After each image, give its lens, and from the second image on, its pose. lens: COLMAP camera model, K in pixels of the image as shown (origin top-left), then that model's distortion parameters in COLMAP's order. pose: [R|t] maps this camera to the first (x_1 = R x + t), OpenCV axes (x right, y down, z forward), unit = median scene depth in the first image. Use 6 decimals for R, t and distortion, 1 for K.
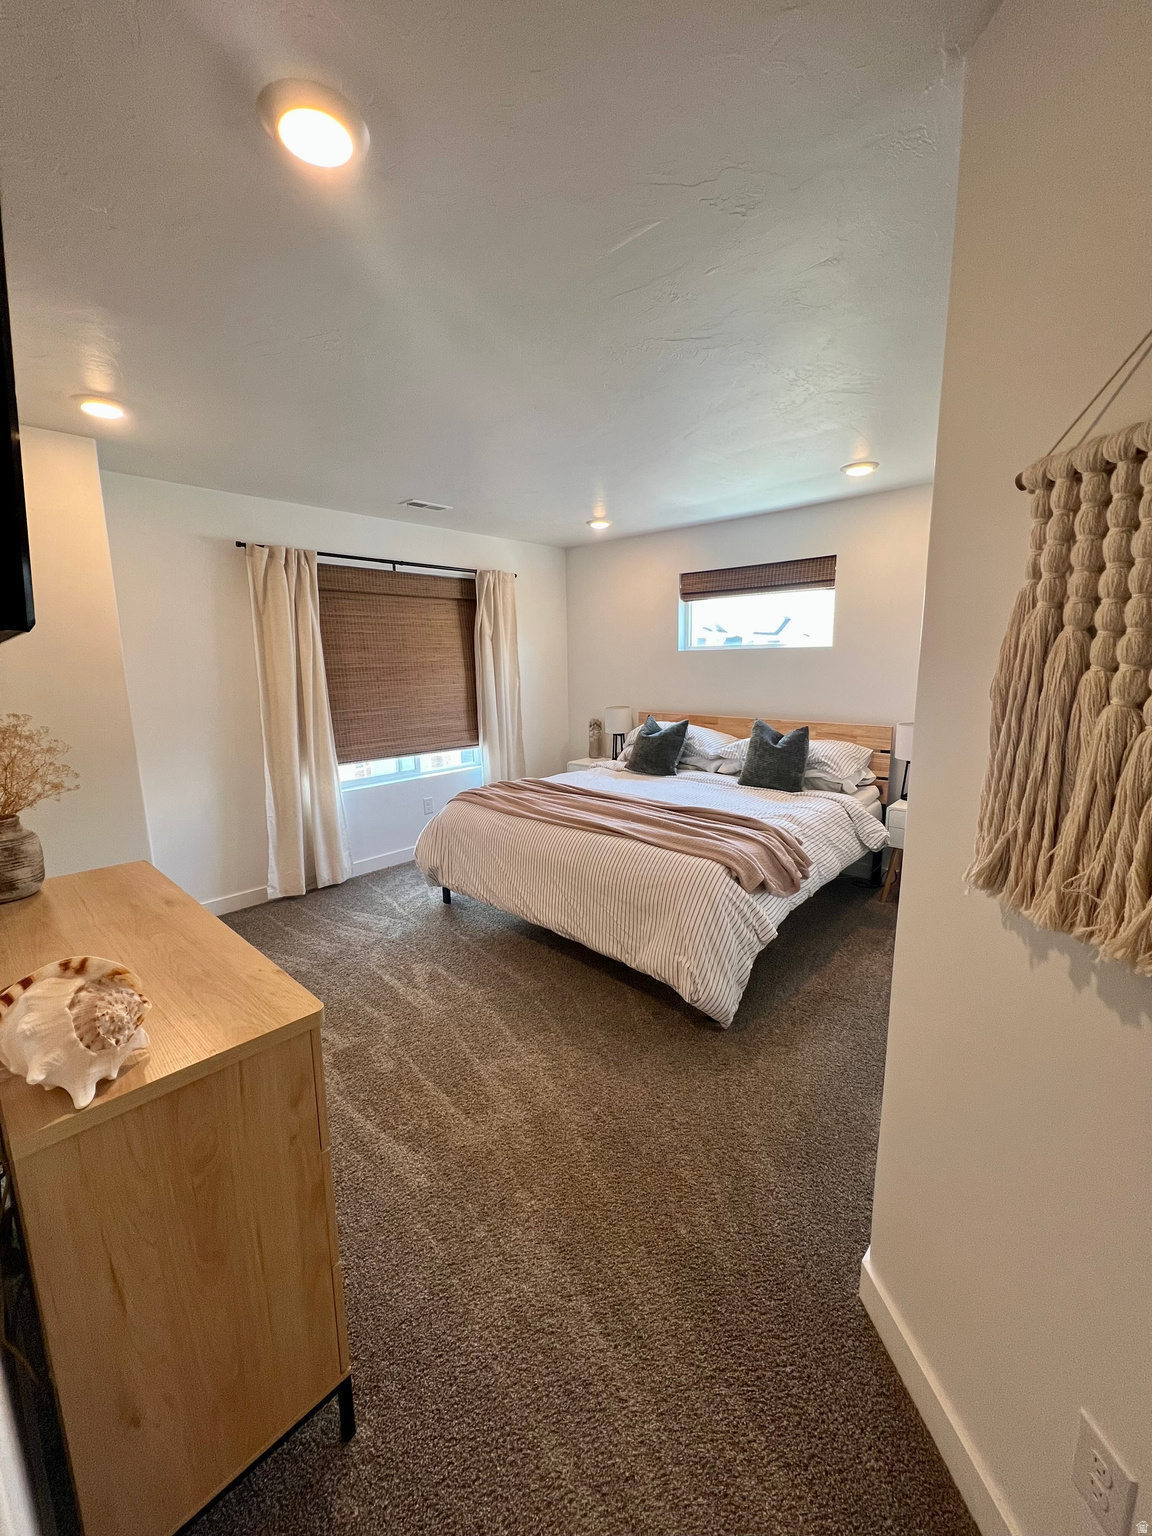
lens RADIAL K [[612.9, 0, 576.0], [0, 612.9, 768.0], [0, 0, 1]] dist [0.000530, 0.000094]
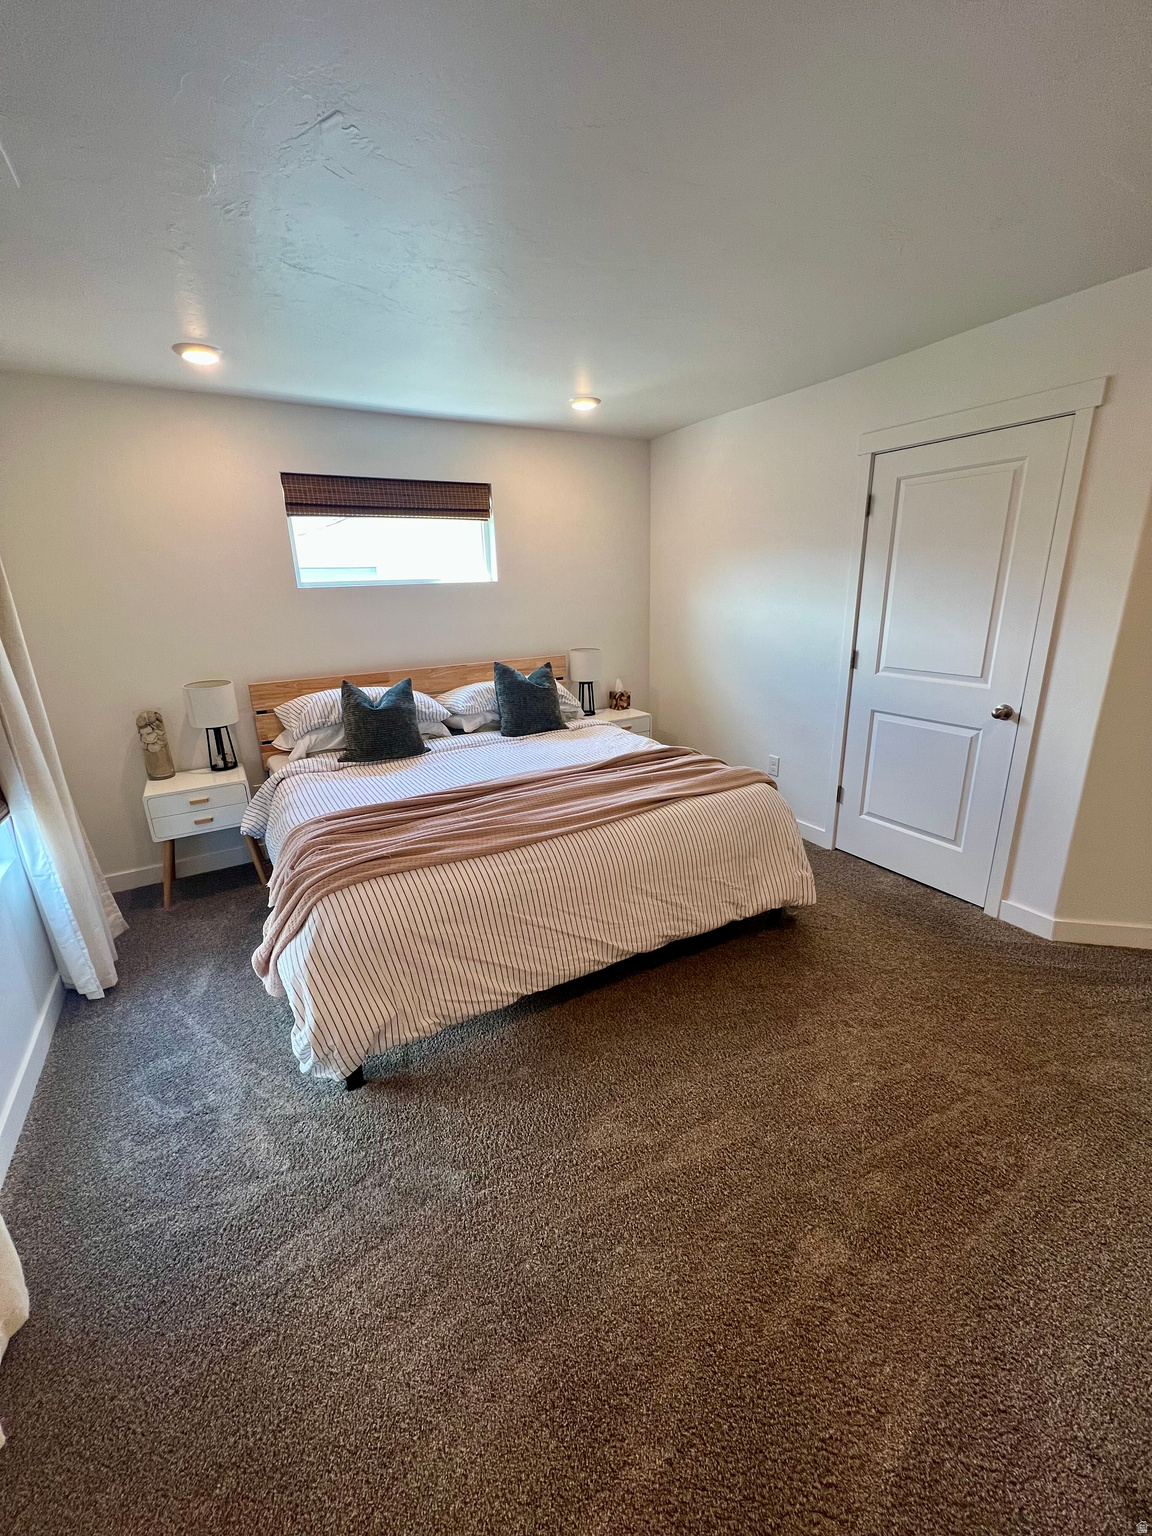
lens RADIAL K [[612.9, 0, 576.0], [0, 612.9, 768.0], [0, 0, 1]] dist [0.000530, 0.000094]
pose [[0.298445, -0.274792, 0.914013, -0.575329], [0.197262, 0.954738, 0.222626, -0.117793], [-0.933819, 0.113859, 0.339143, 0.648537]]
